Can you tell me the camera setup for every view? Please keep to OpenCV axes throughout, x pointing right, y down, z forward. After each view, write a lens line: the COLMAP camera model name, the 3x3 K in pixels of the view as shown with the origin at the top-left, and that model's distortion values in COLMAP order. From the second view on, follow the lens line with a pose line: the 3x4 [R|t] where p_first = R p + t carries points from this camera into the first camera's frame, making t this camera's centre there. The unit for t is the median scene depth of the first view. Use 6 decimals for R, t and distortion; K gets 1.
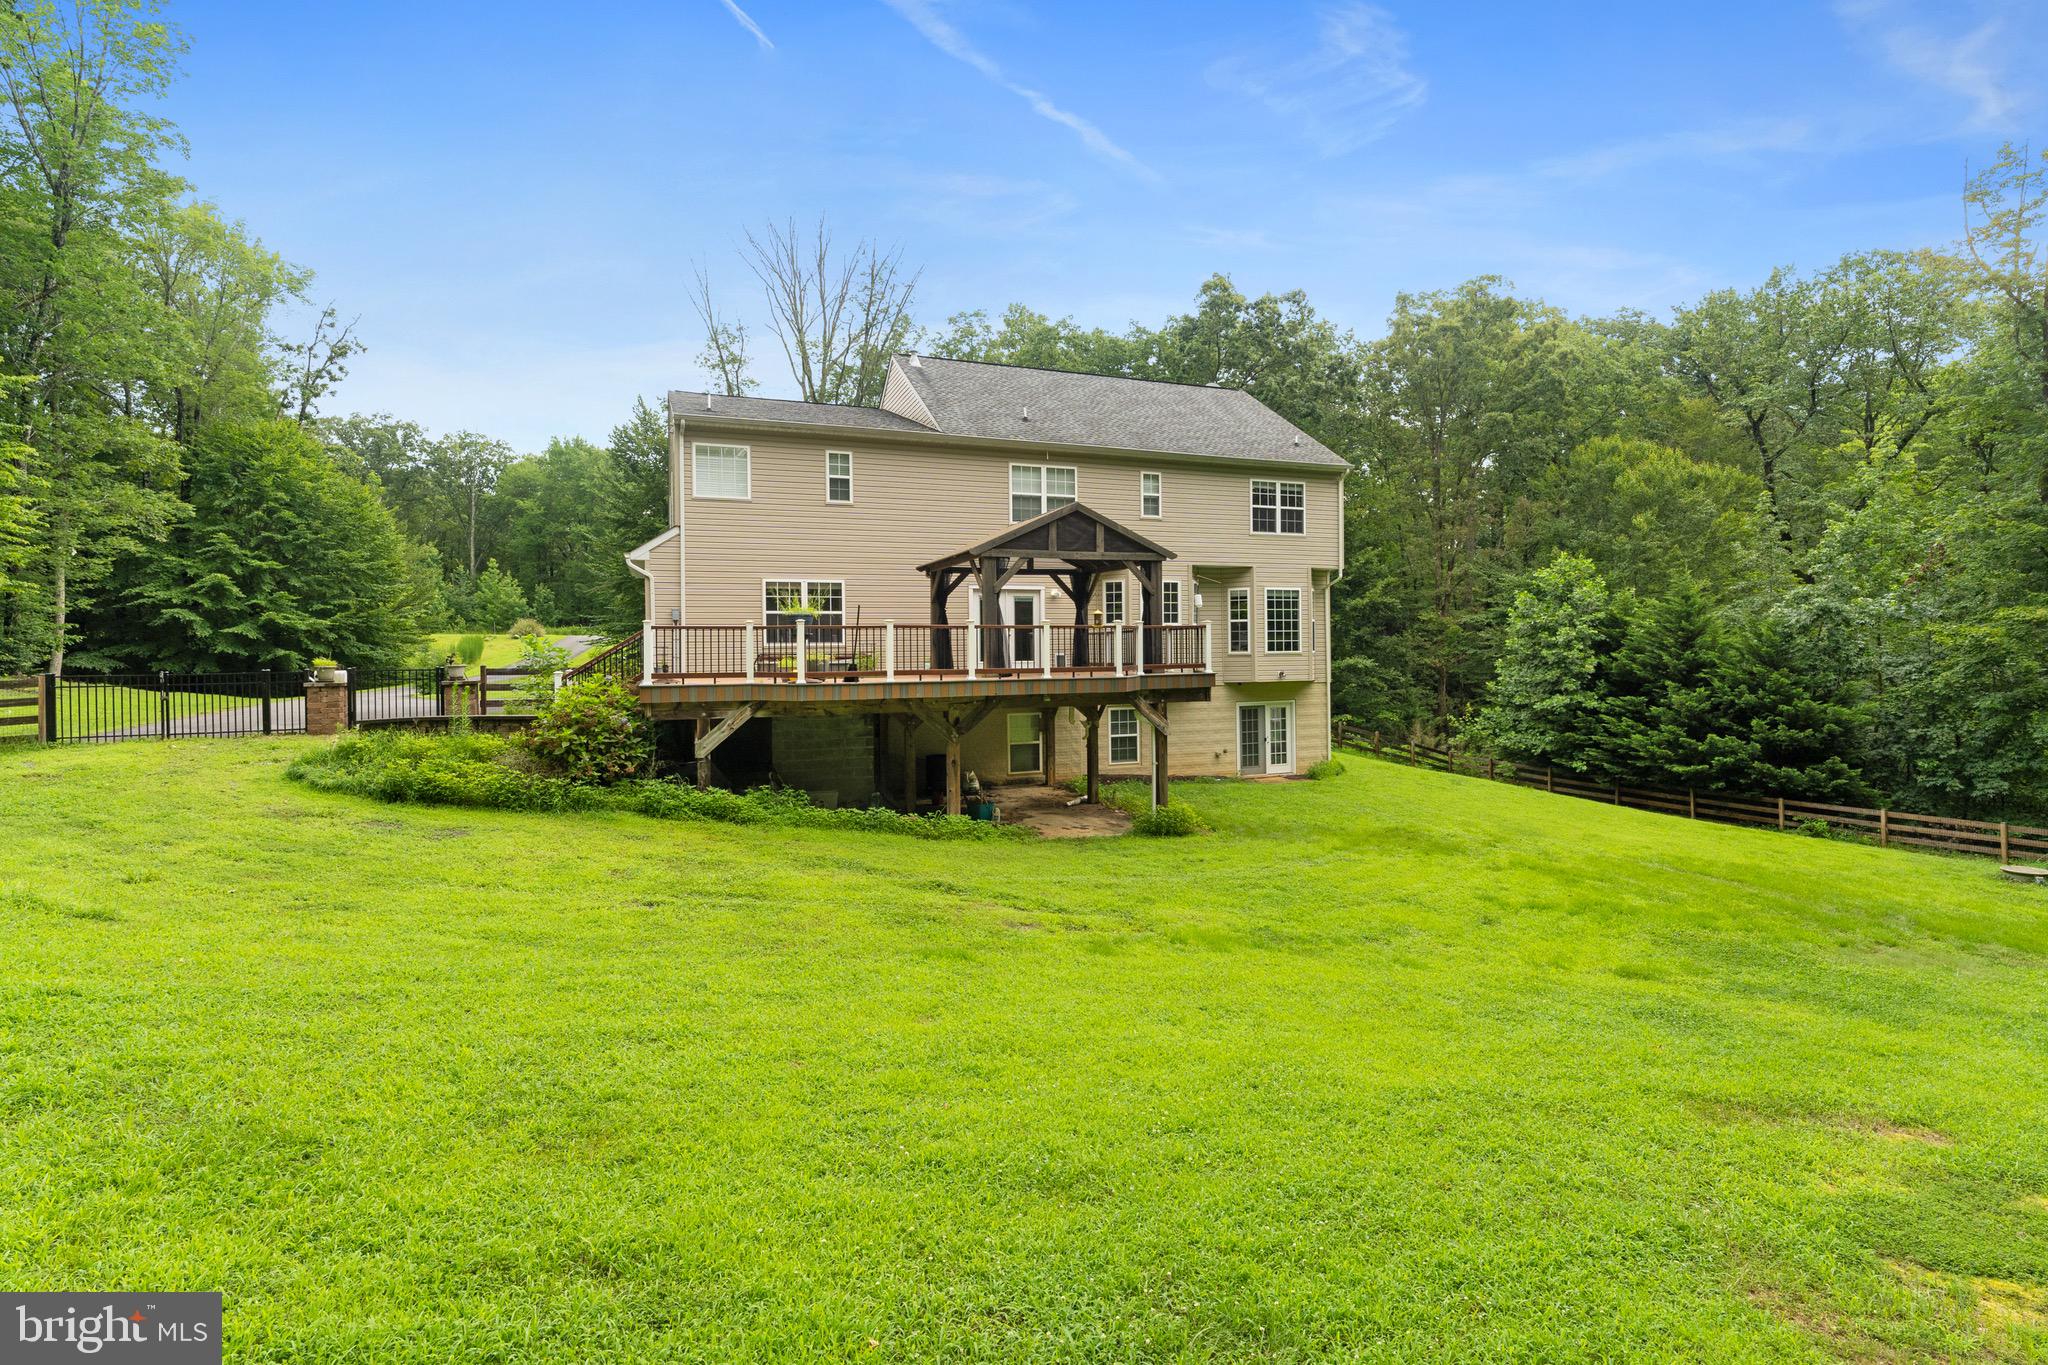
lens RADIAL K [[954.8, 0, 1030.1], [0, 954.8, 628.3], [0, 0, 1]] dist [-0.000001, -0.000317]
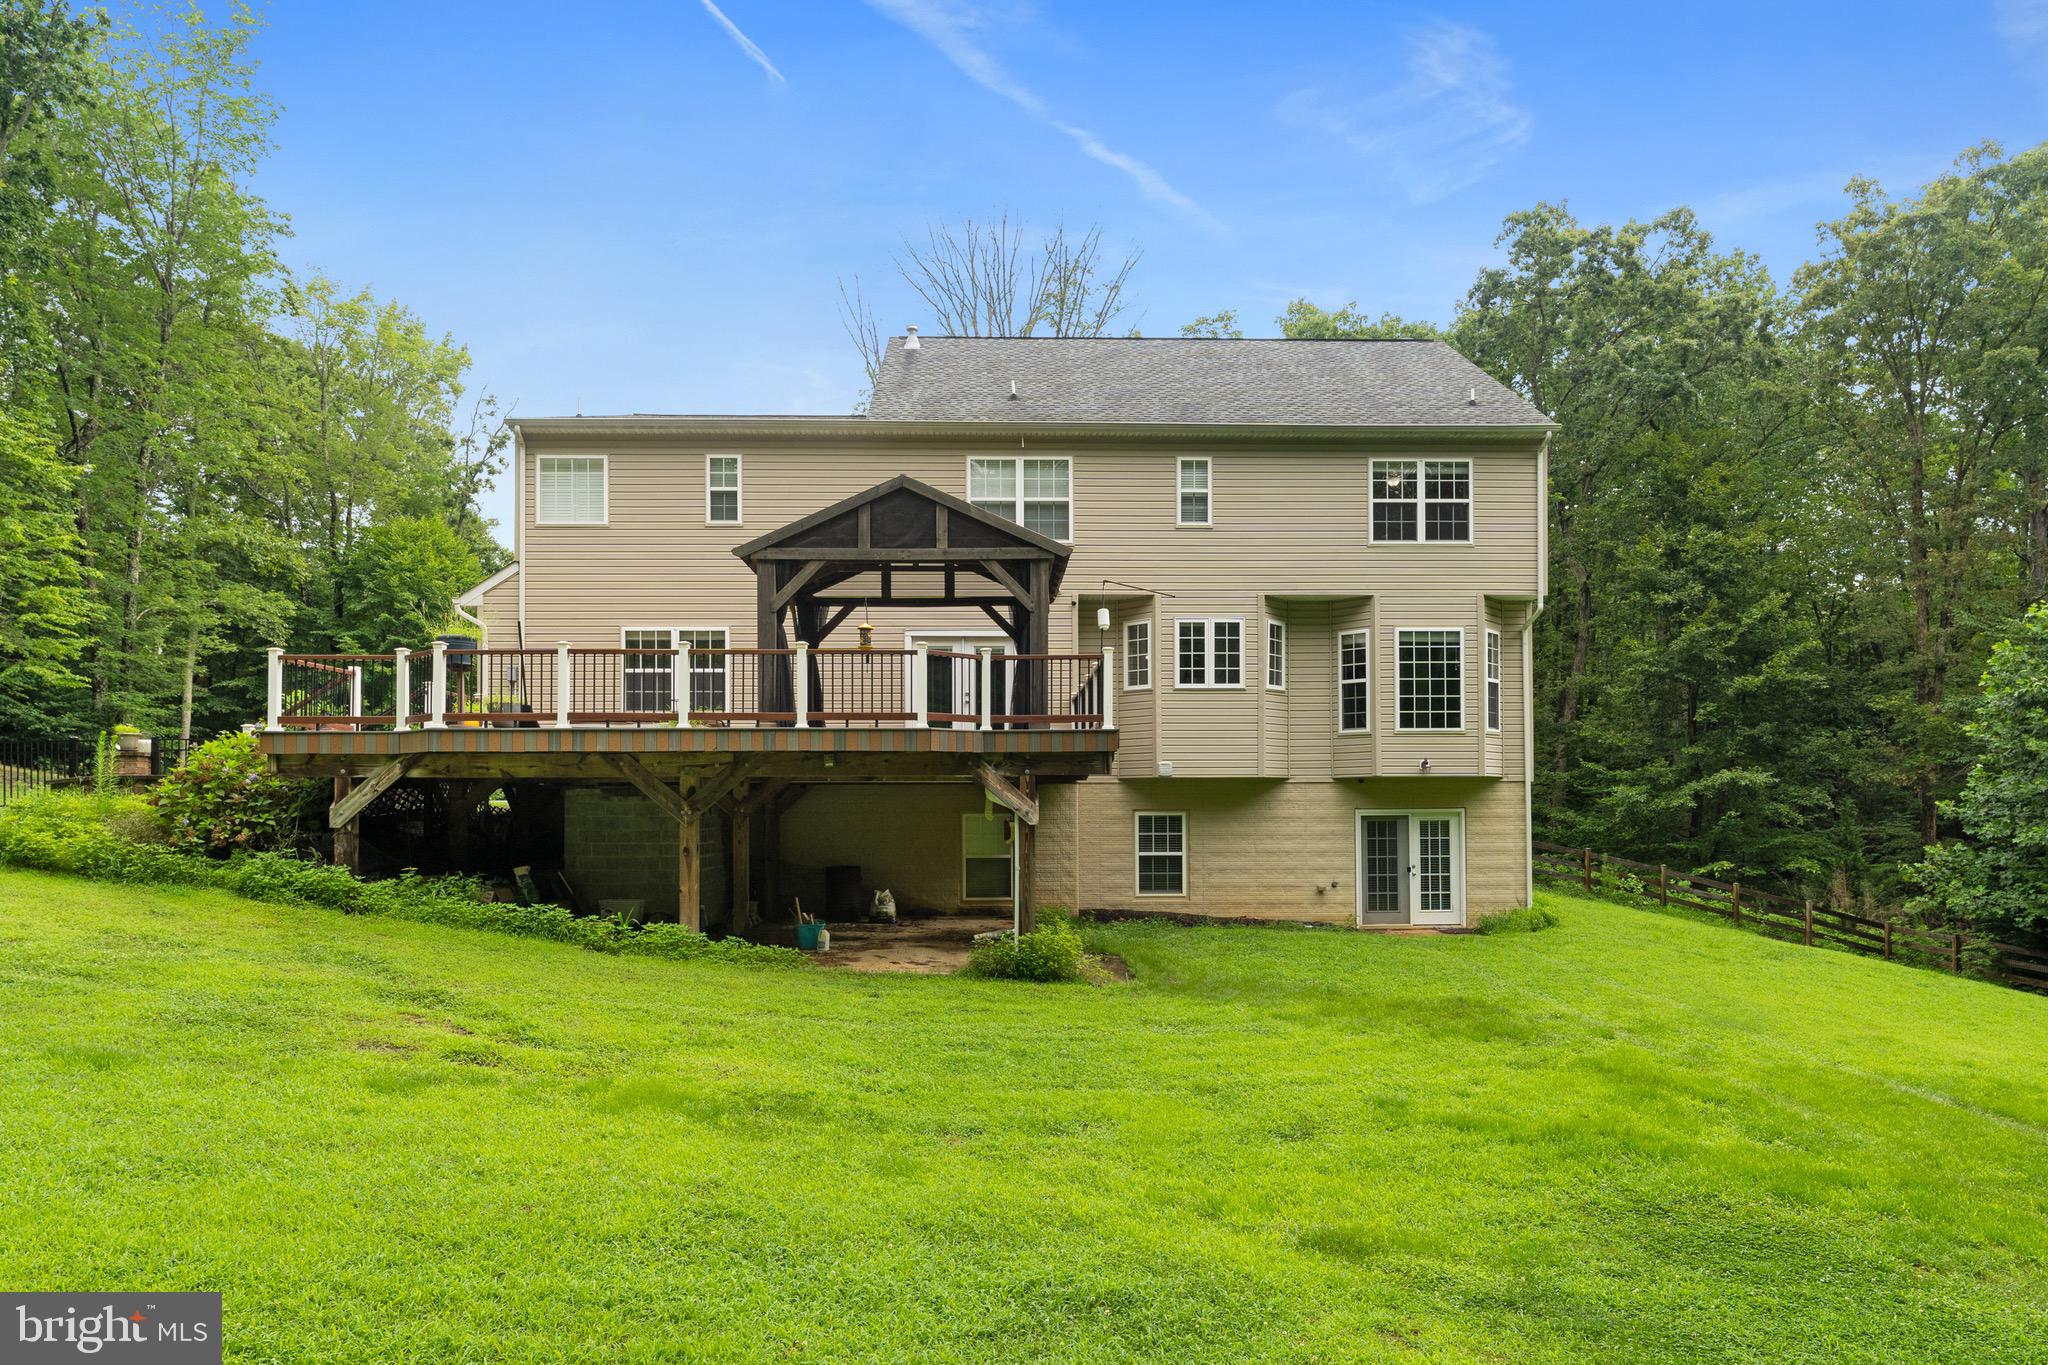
lens RADIAL K [[1220.2, 0, 1030.1], [0, 1220.2, 766.2], [0, 0, 1]] dist [-0.000641, 0.000719]
pose [[0.939995, -0.004020, -0.341164, 0.292309], [0.001679, 0.999973, -0.007157, 0.054283], [0.341184, 0.006155, 0.939976, 0.157073]]
